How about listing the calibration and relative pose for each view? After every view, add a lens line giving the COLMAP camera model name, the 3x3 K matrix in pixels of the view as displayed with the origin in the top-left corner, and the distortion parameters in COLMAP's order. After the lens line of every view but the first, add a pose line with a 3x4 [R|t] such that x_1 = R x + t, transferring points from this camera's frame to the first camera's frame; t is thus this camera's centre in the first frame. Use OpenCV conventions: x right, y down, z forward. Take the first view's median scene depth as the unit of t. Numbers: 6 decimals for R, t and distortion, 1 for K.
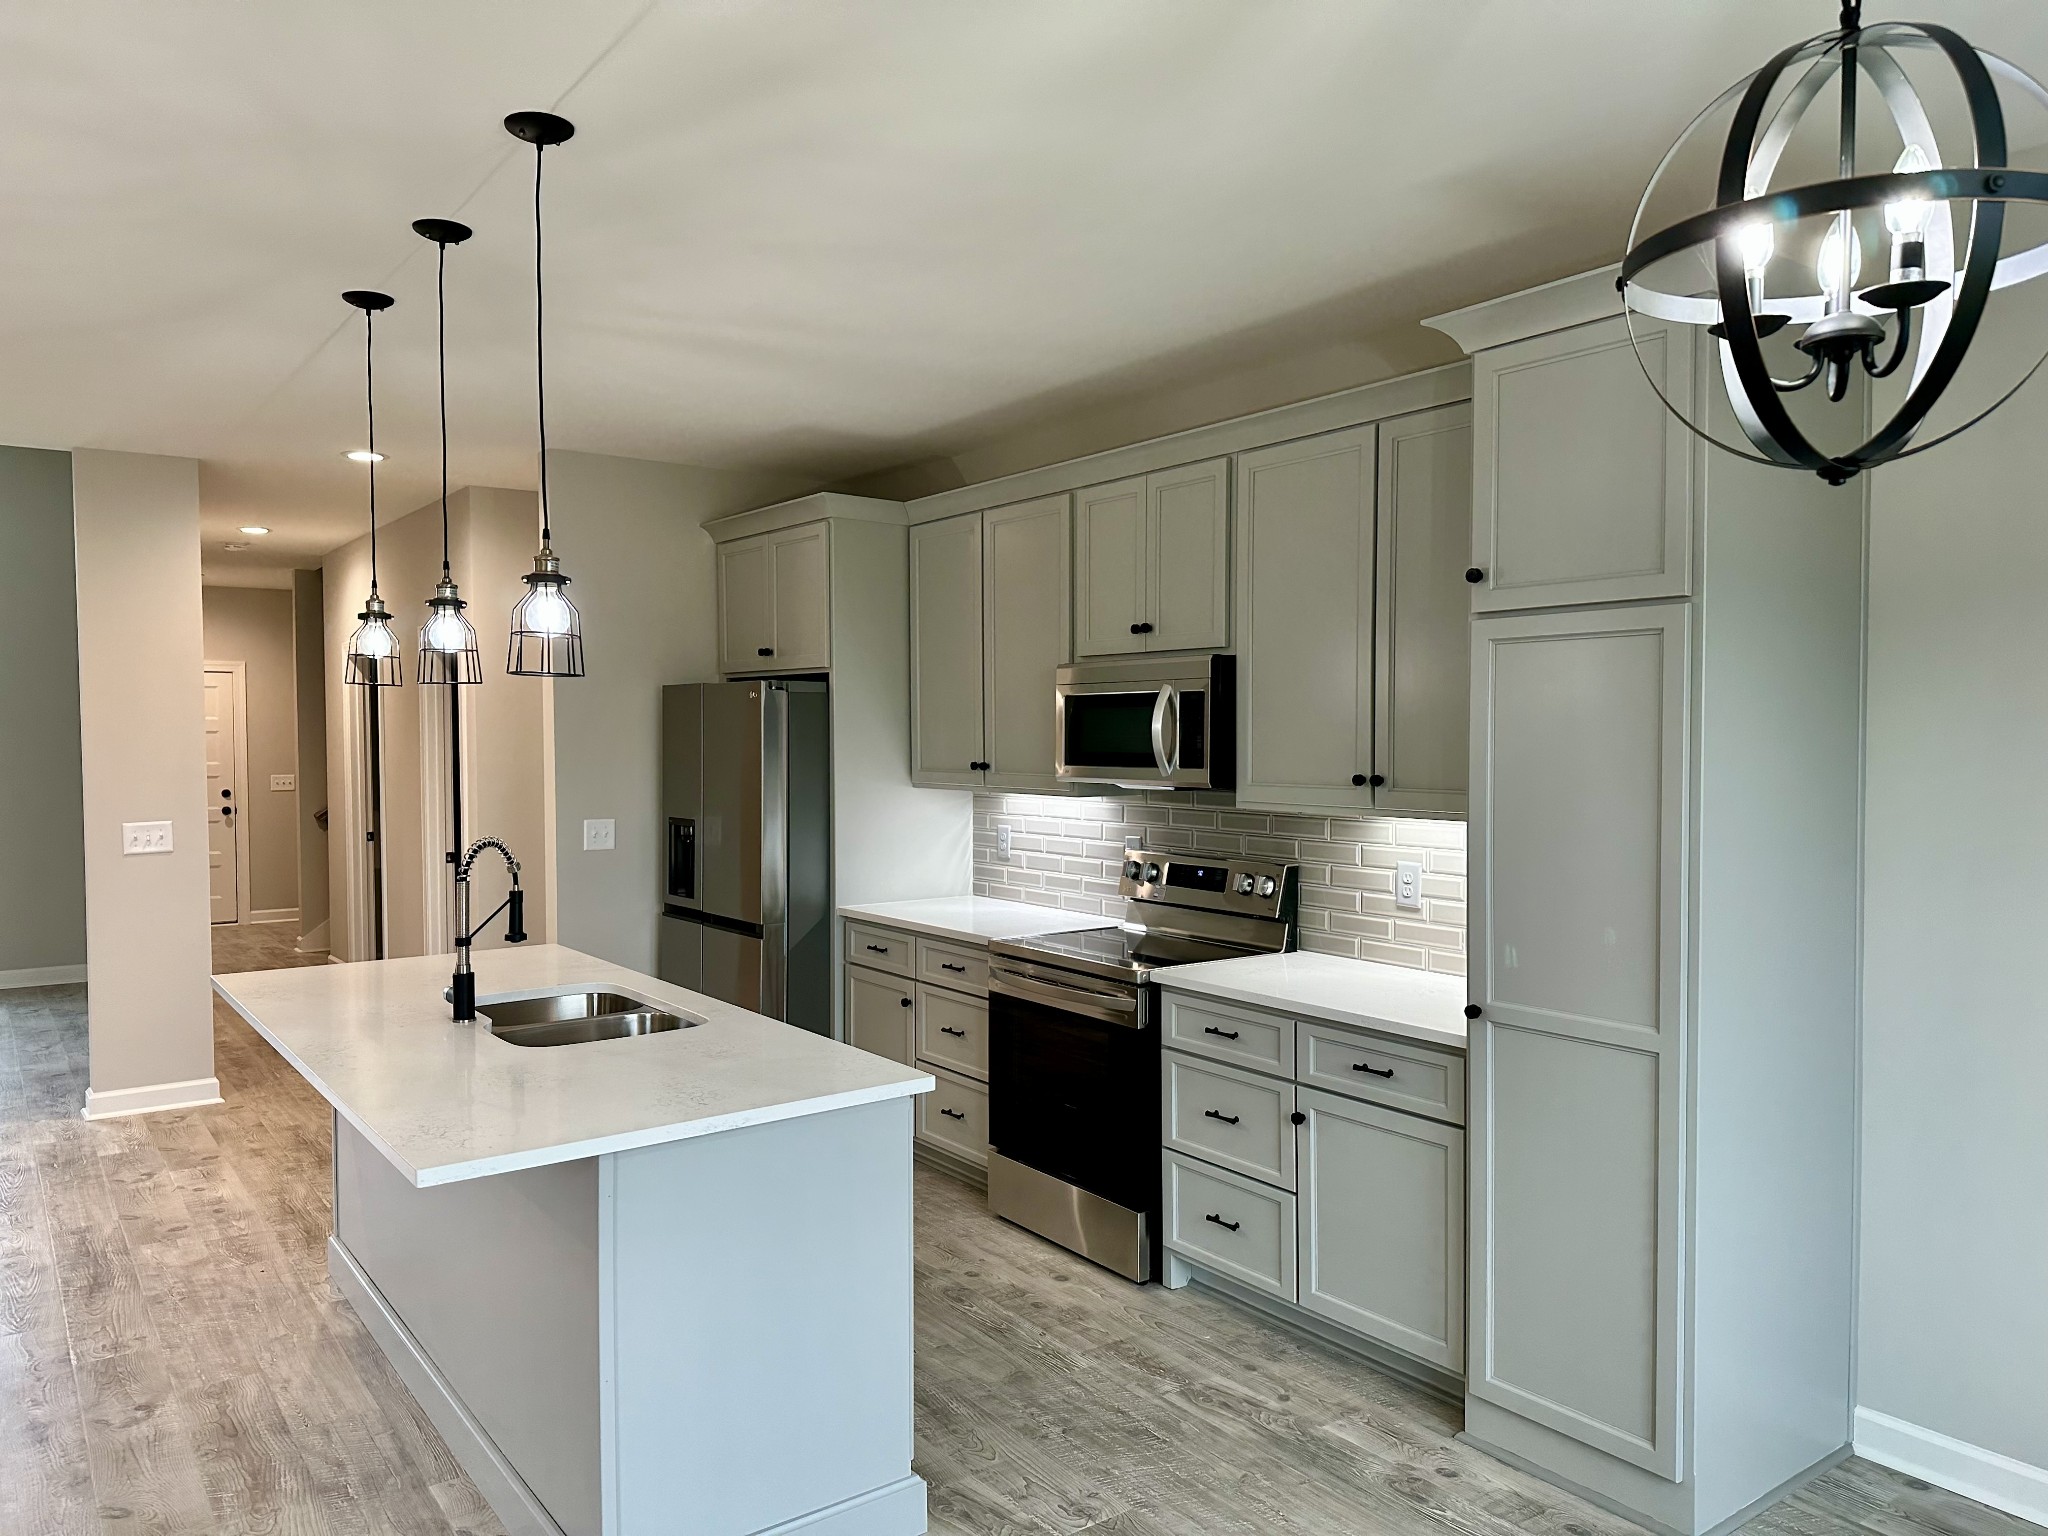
lens RADIAL K [[1441.1, 0, 1019.4], [0, 1441.1, 763.2], [0, 0, 1]] dist [0.027173, -0.036596]
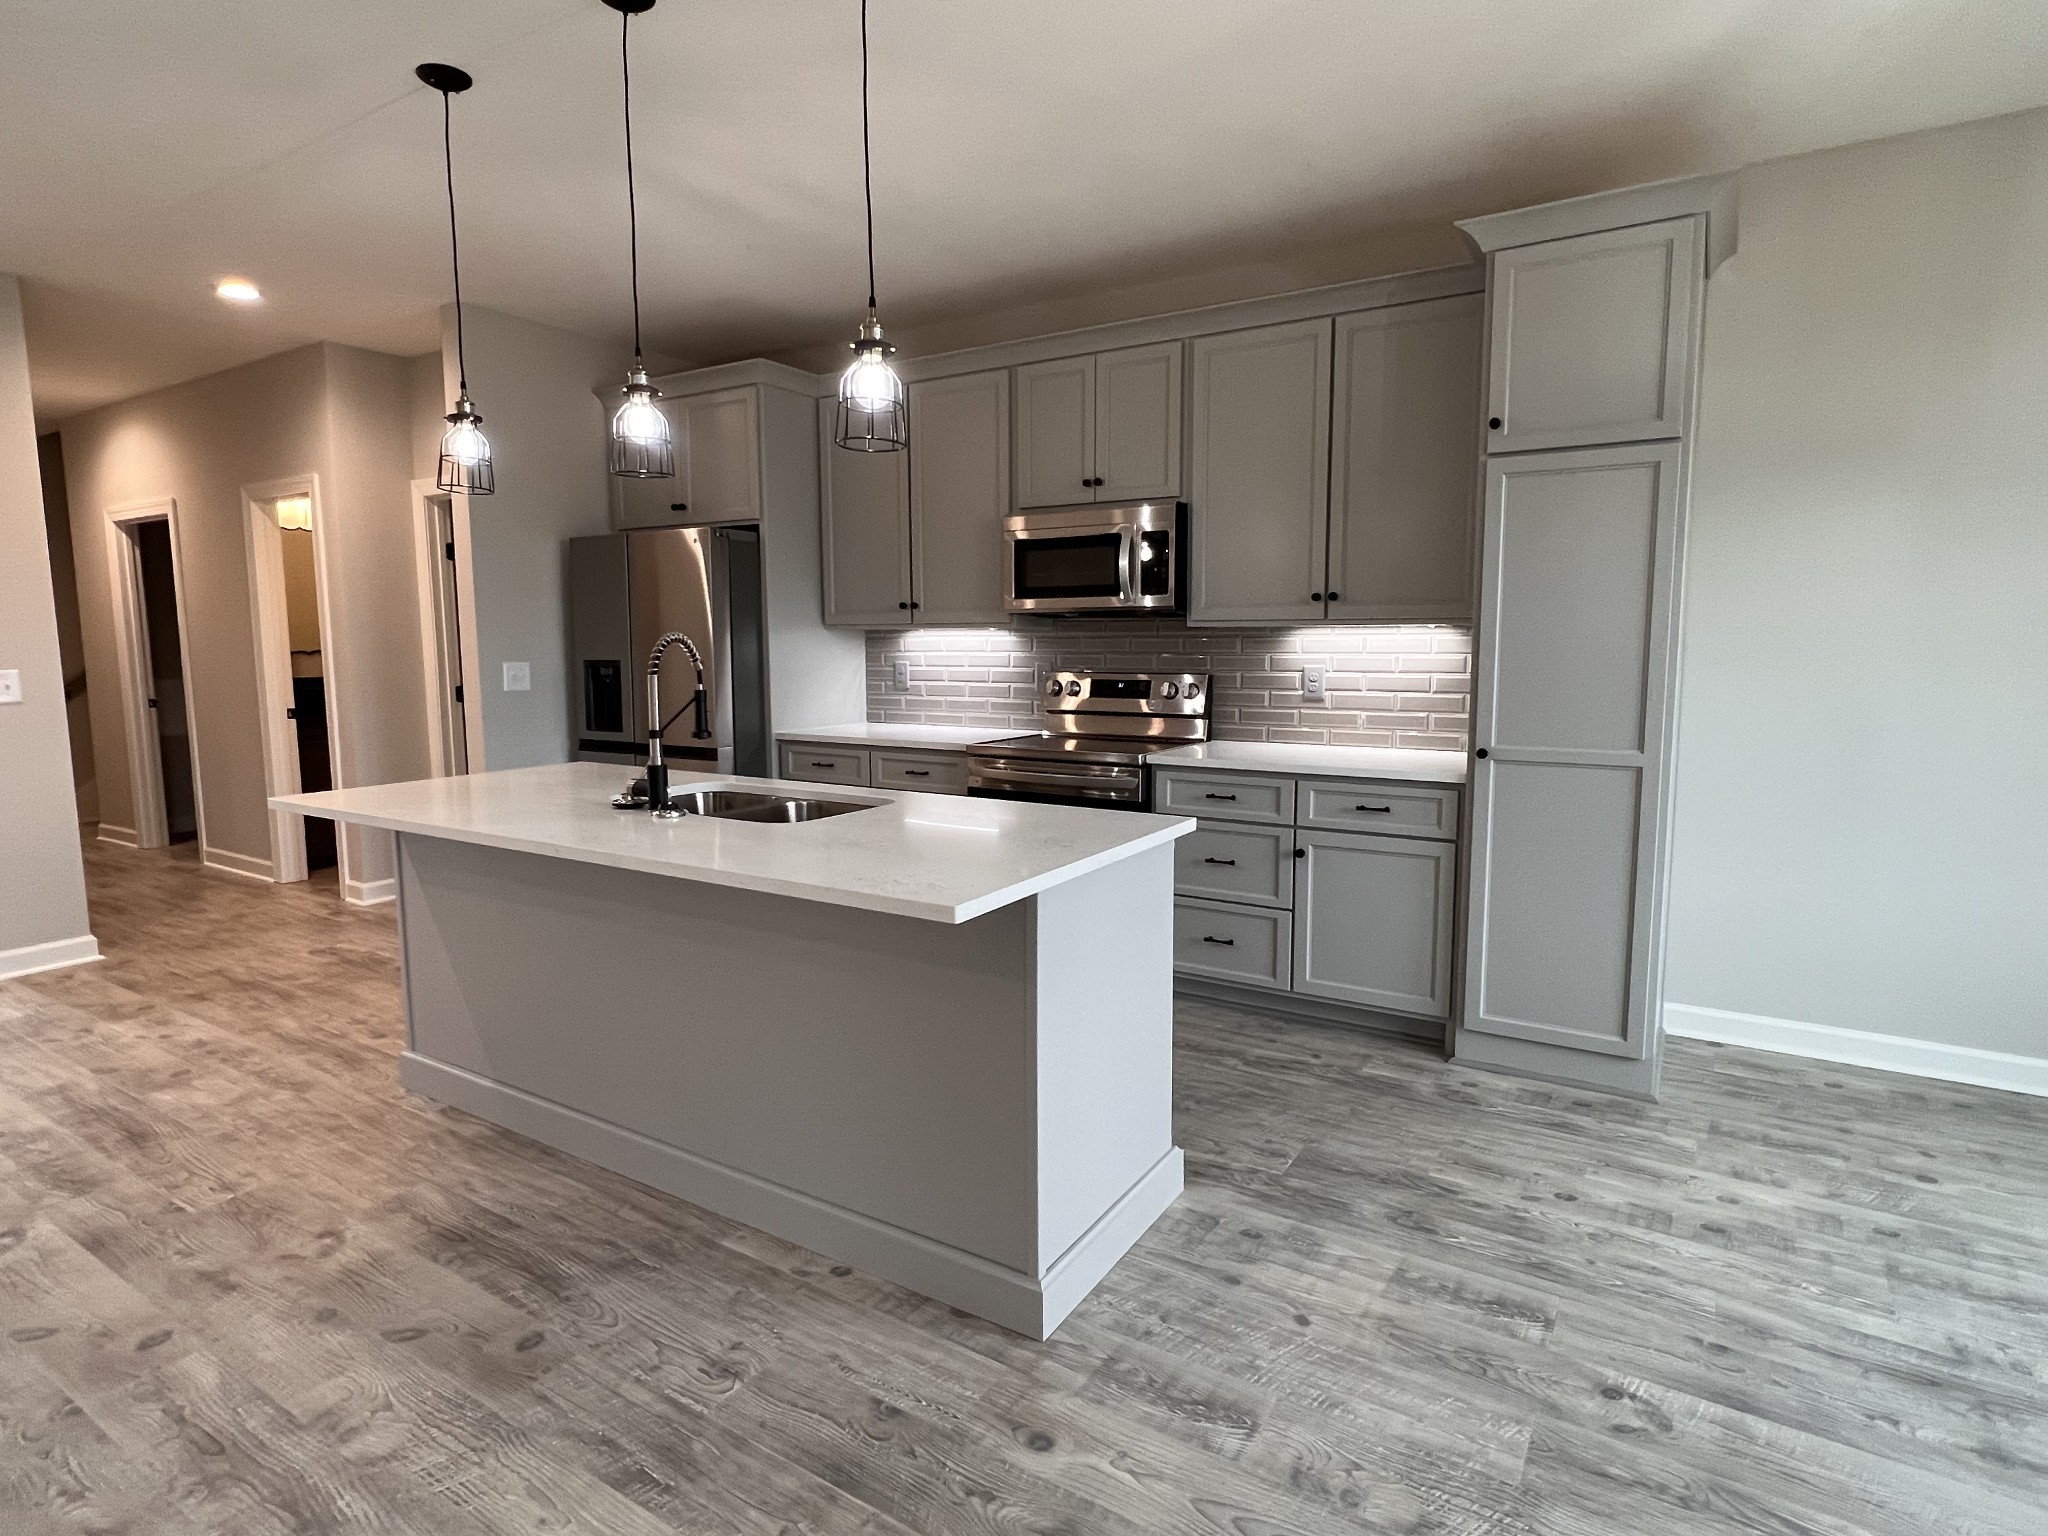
lens RADIAL K [[1082.4, 0, 1016.7], [0, 1082.4, 766.2], [0, 0, 1]] dist [-0.006707, -0.002630]
pose [[0.931523, -0.045510, 0.360825, -0.359911], [0.011137, 0.995244, 0.096777, 0.063441], [-0.363513, -0.086131, 0.927599, 0.172594]]
